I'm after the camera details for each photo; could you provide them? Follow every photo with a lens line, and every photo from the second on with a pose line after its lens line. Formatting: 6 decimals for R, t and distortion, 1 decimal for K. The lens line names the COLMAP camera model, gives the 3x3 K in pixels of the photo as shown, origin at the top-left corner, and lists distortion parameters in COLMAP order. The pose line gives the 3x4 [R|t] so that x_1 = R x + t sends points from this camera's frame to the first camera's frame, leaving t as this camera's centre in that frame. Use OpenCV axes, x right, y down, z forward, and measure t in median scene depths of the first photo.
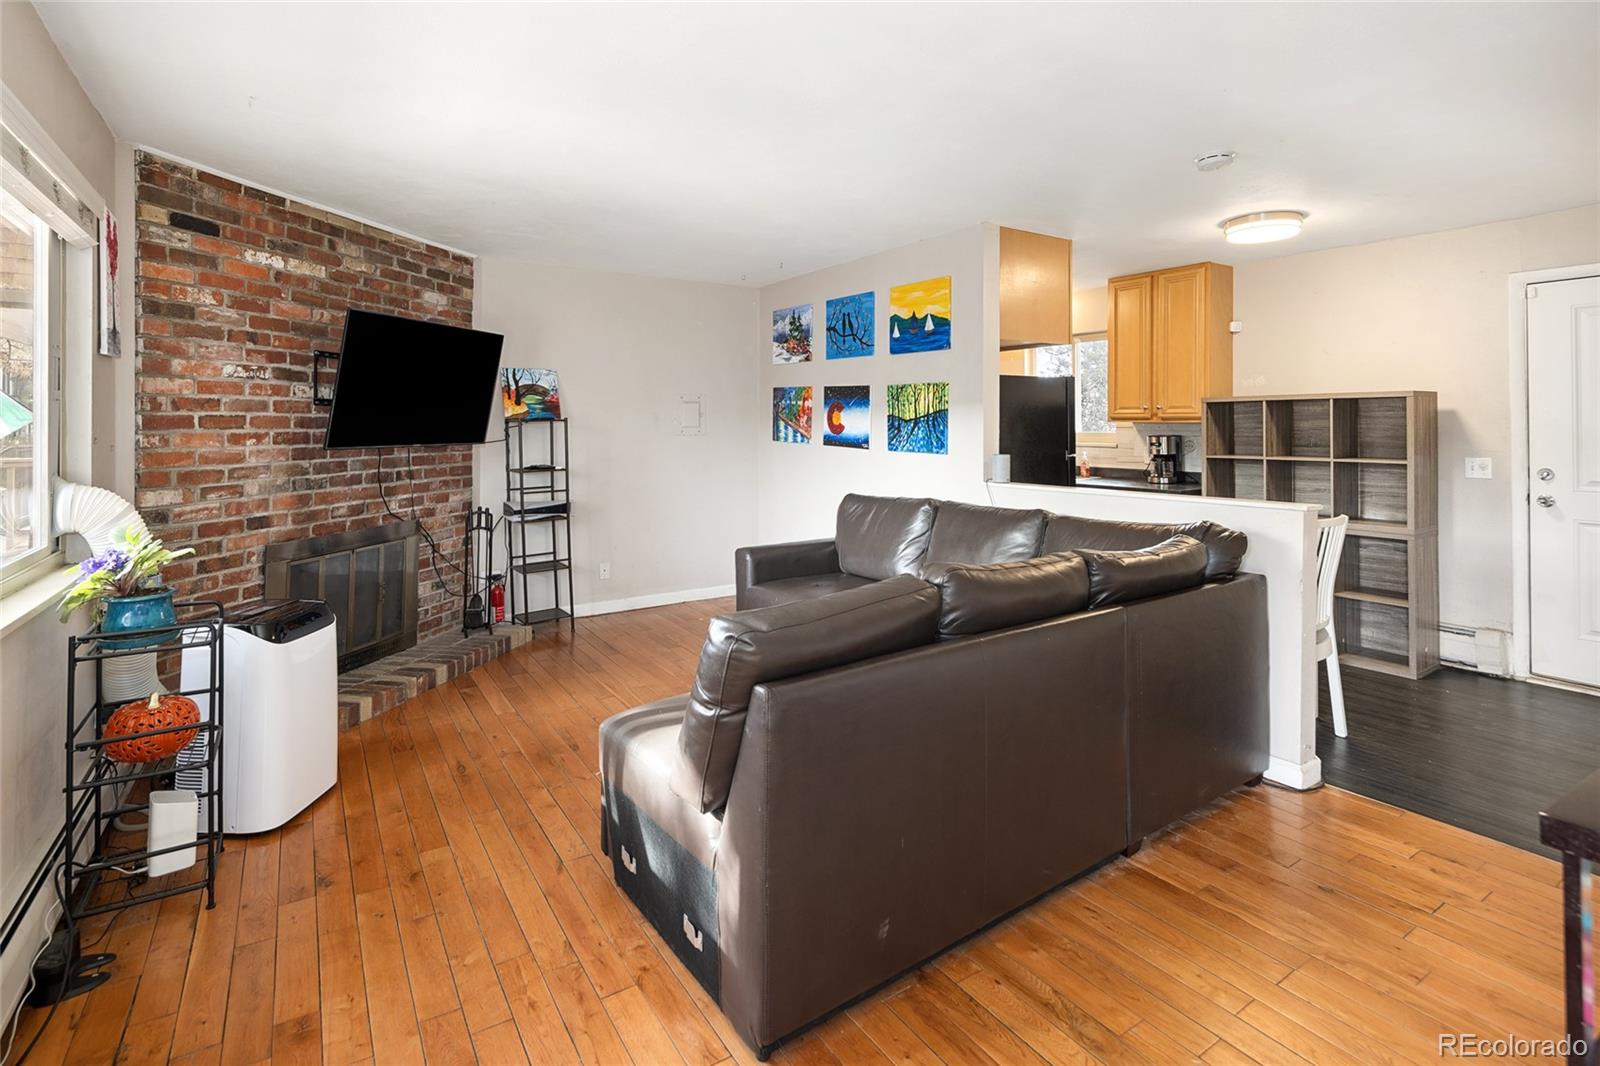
lens RADIAL K [[782.4, 0, 784.3], [0, 782.4, 332.9], [0, 0, 1]] dist [0.012044, -0.000229]
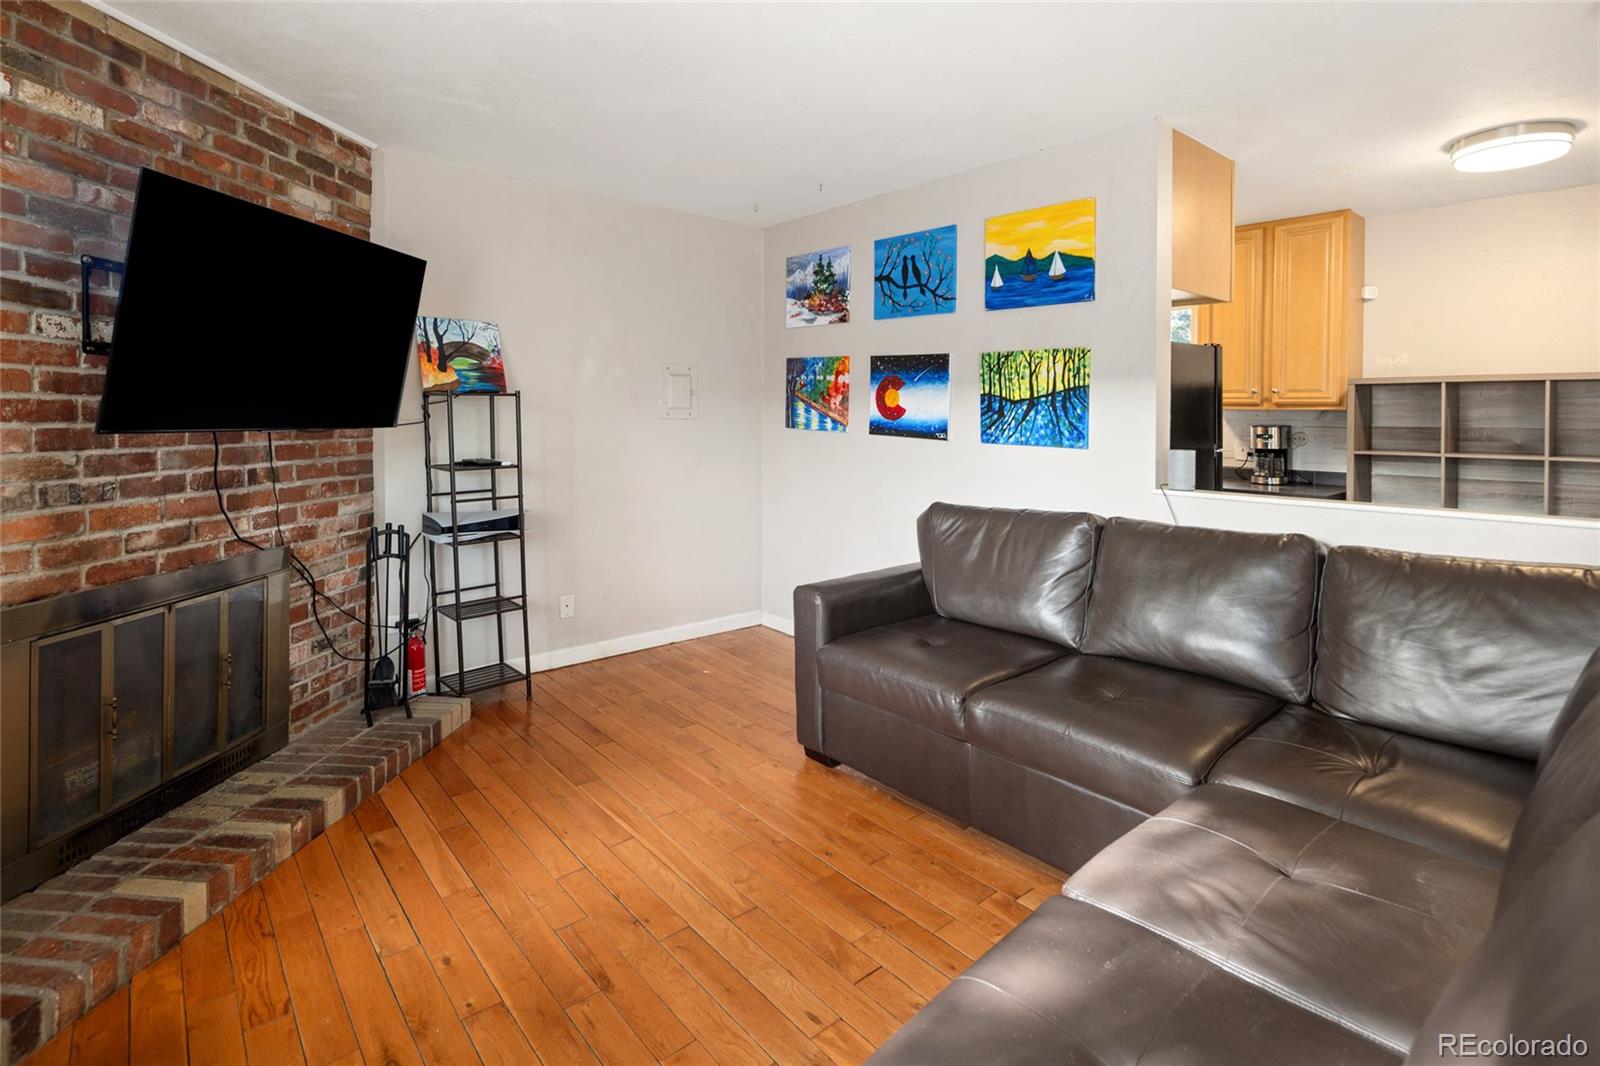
lens RADIAL K [[787.8, 0, 787.6], [0, 787.8, 374.1], [0, 0, 1]] dist [0.000671, -0.000551]
pose [[0.991112, 0.019078, 0.131654, -0.151134], [-0.027802, 0.997514, 0.064747, 0.047629], [-0.130091, -0.067832, 0.989179, 0.324272]]
